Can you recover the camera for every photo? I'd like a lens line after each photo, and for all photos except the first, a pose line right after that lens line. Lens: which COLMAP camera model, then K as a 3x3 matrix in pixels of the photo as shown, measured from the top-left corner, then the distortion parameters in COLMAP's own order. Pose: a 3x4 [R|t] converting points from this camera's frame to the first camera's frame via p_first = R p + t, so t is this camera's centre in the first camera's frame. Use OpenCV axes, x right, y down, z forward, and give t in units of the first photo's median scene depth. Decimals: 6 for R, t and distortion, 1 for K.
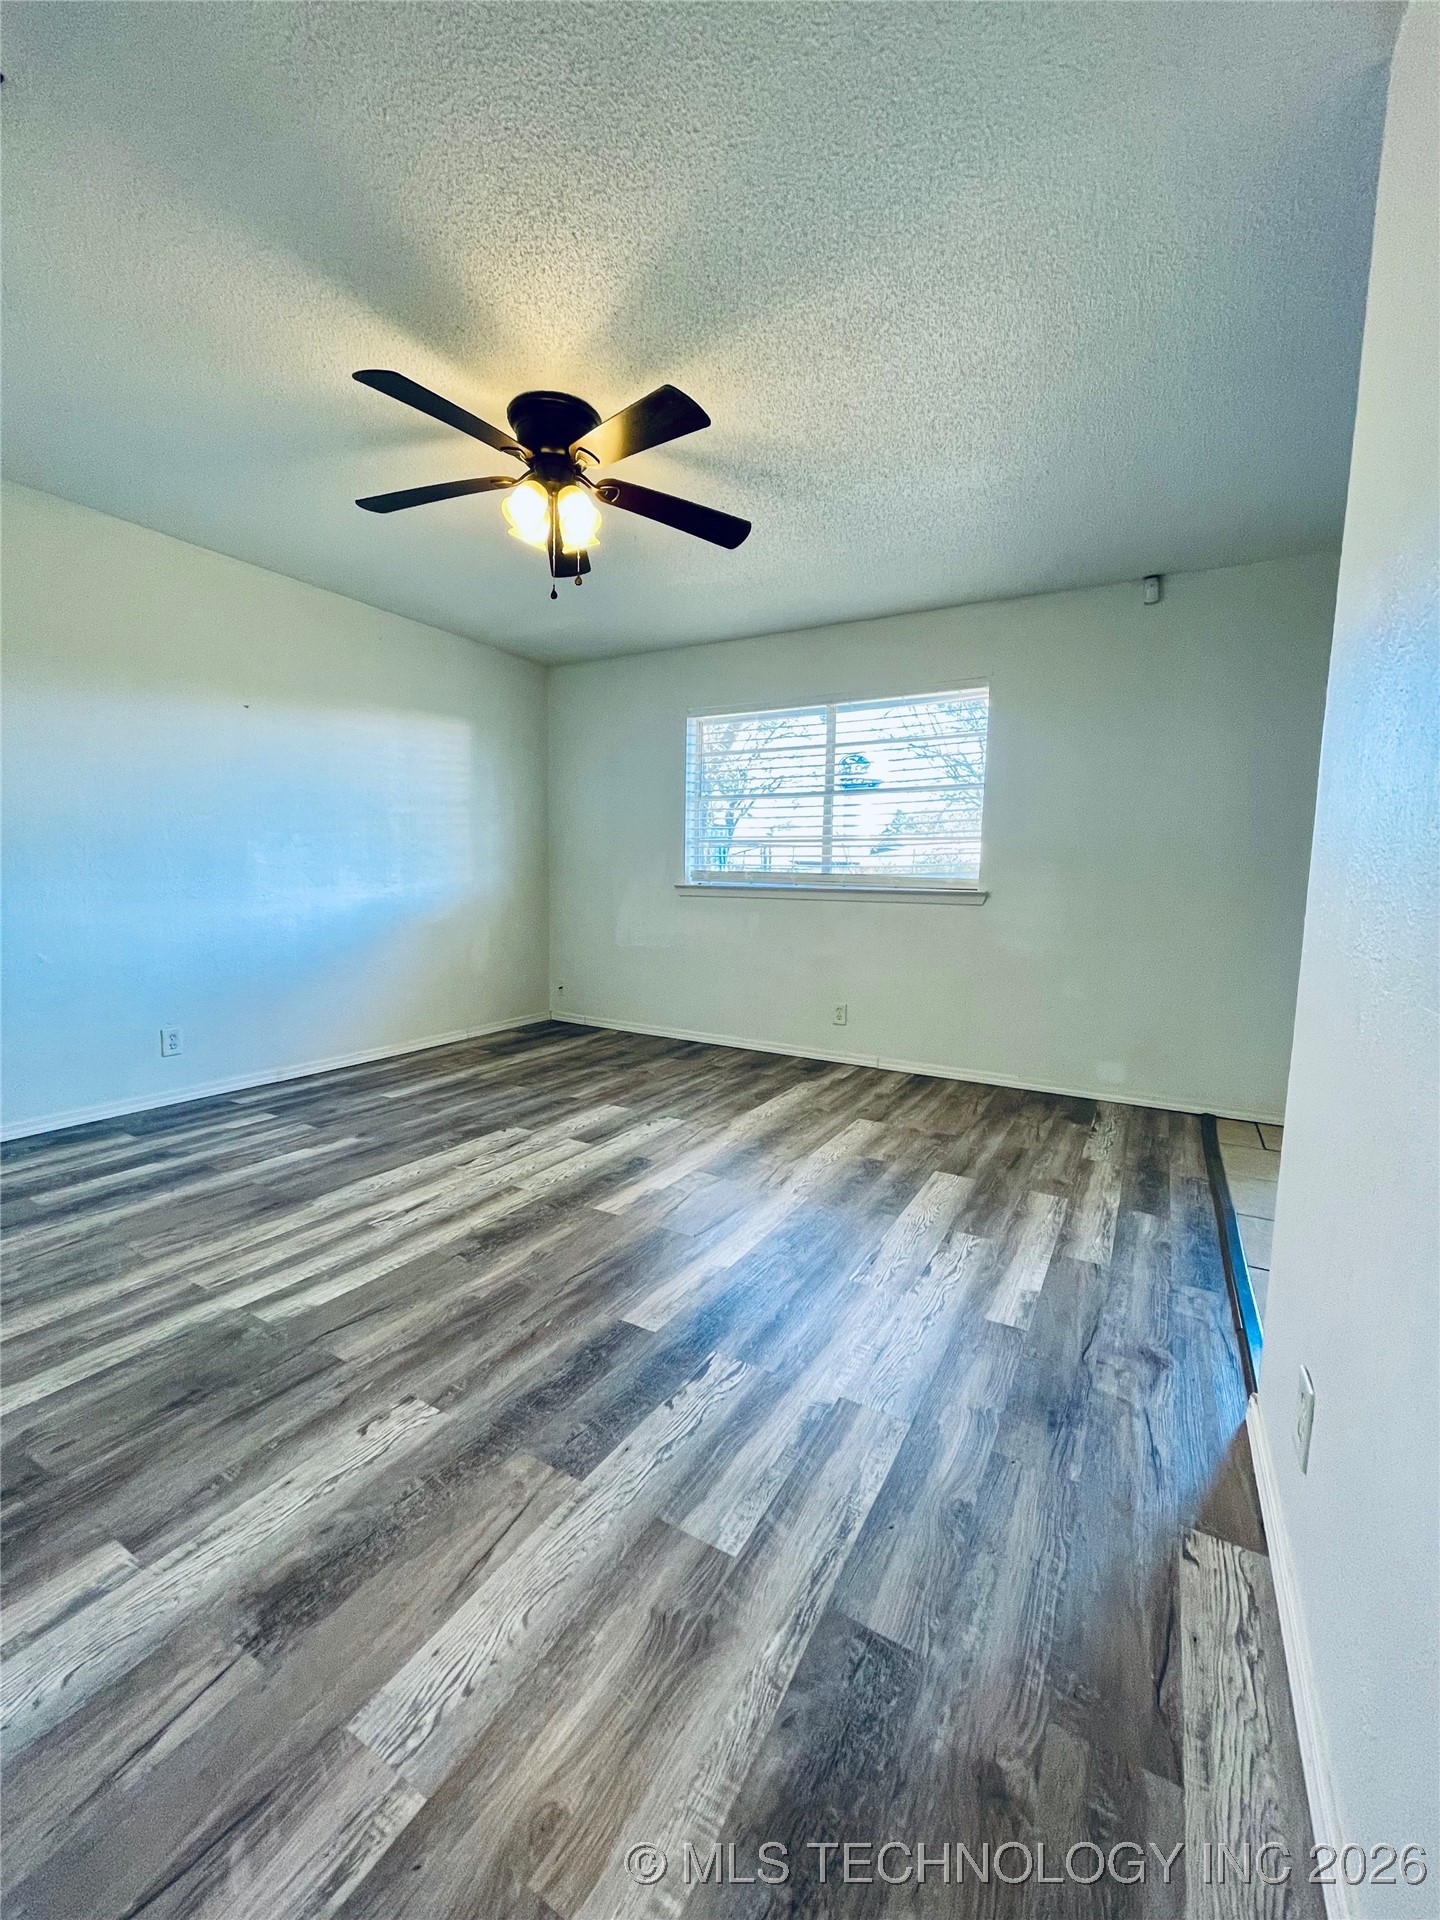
lens RADIAL K [[774.4, 0, 720.0], [0, 774.4, 960.0], [0, 0, 1]] dist [-0.002551, 0.000268]
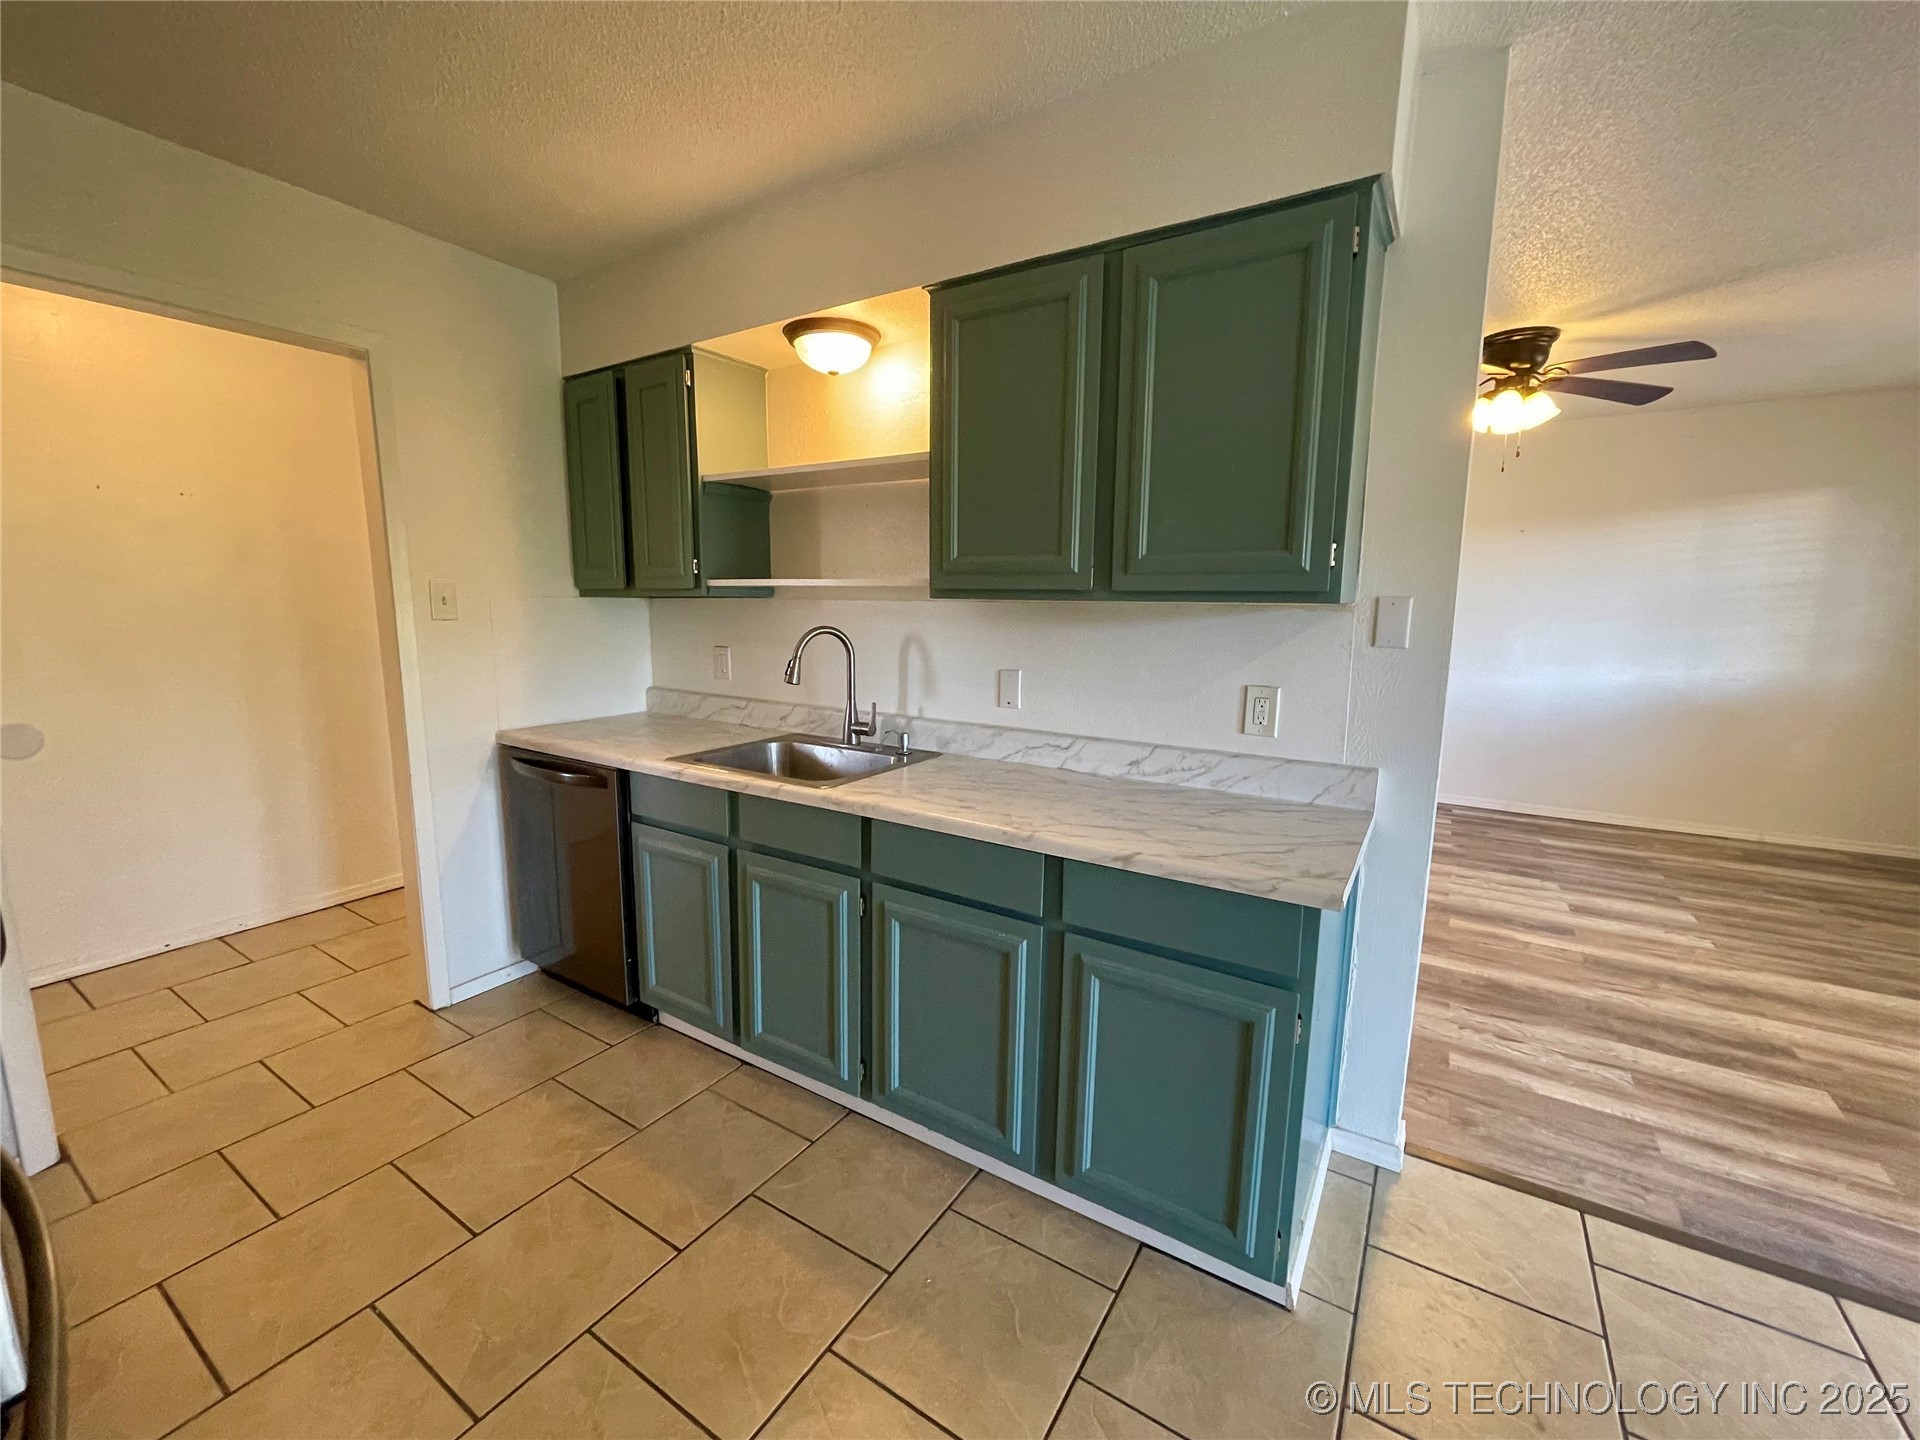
lens RADIAL K [[774.4, 0, 957.4], [0, 774.4, 714.7], [0, 0, 1]] dist [-0.002551, 0.000268]
pose [[-0.045262, 0.127695, -0.990780, 1.025847], [-0.114842, 0.984556, 0.132139, -0.098045], [0.992352, 0.119764, -0.029899, 0.121905]]
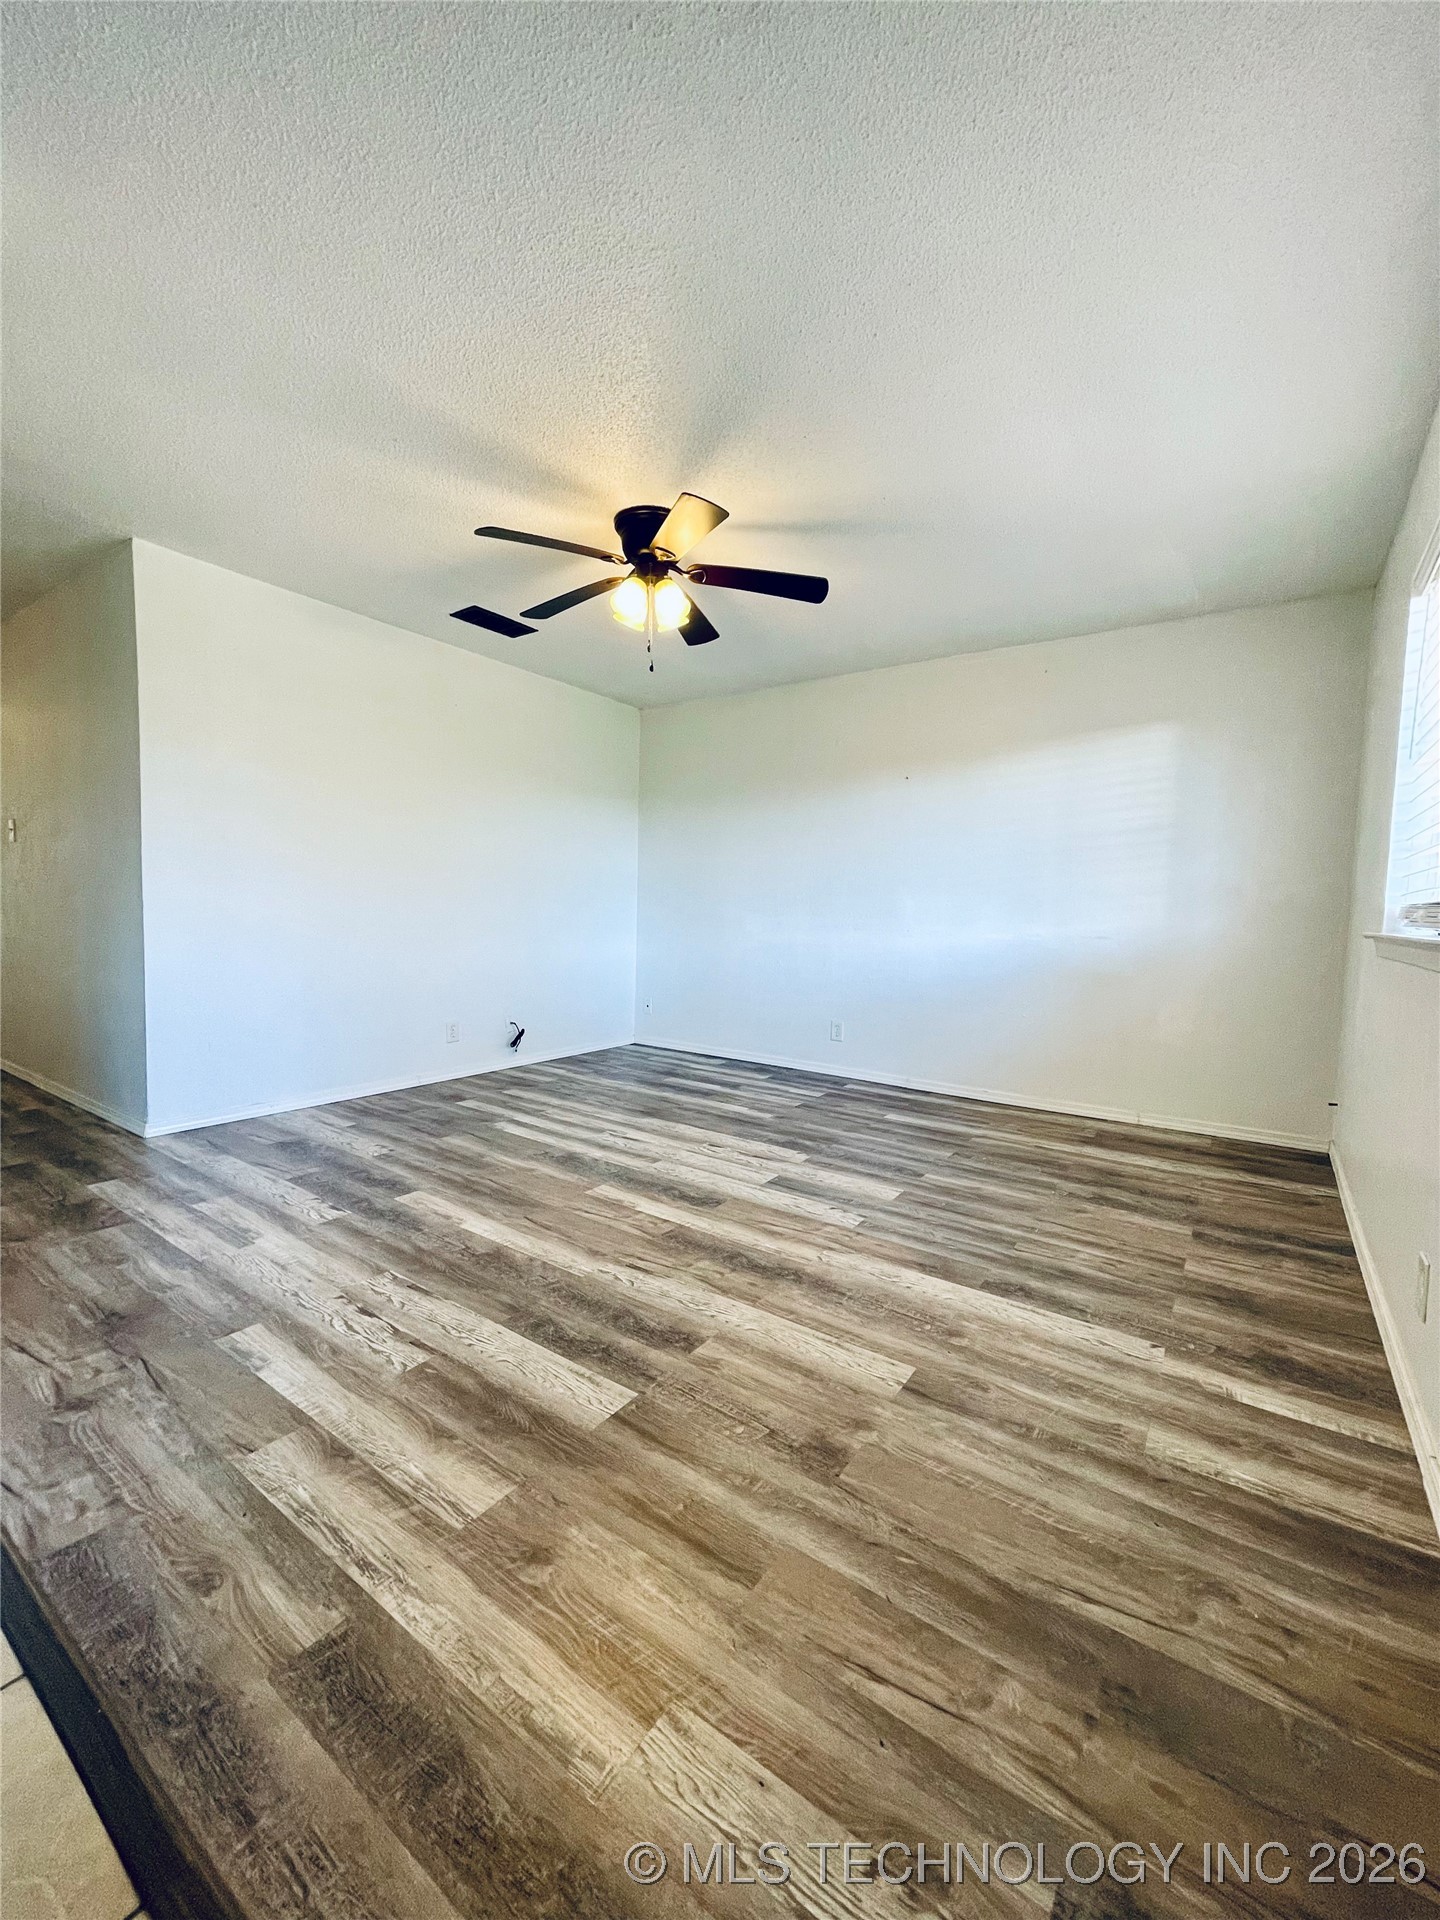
lens RADIAL K [[774.4, 0, 720.0], [0, 774.4, 960.0], [0, 0, 1]] dist [-0.002551, 0.000268]
pose [[-0.087906, 0.047958, -0.994974, 0.829951], [-0.136523, 0.988835, 0.059724, -0.089688], [0.986729, 0.141087, -0.080377, 1.059865]]
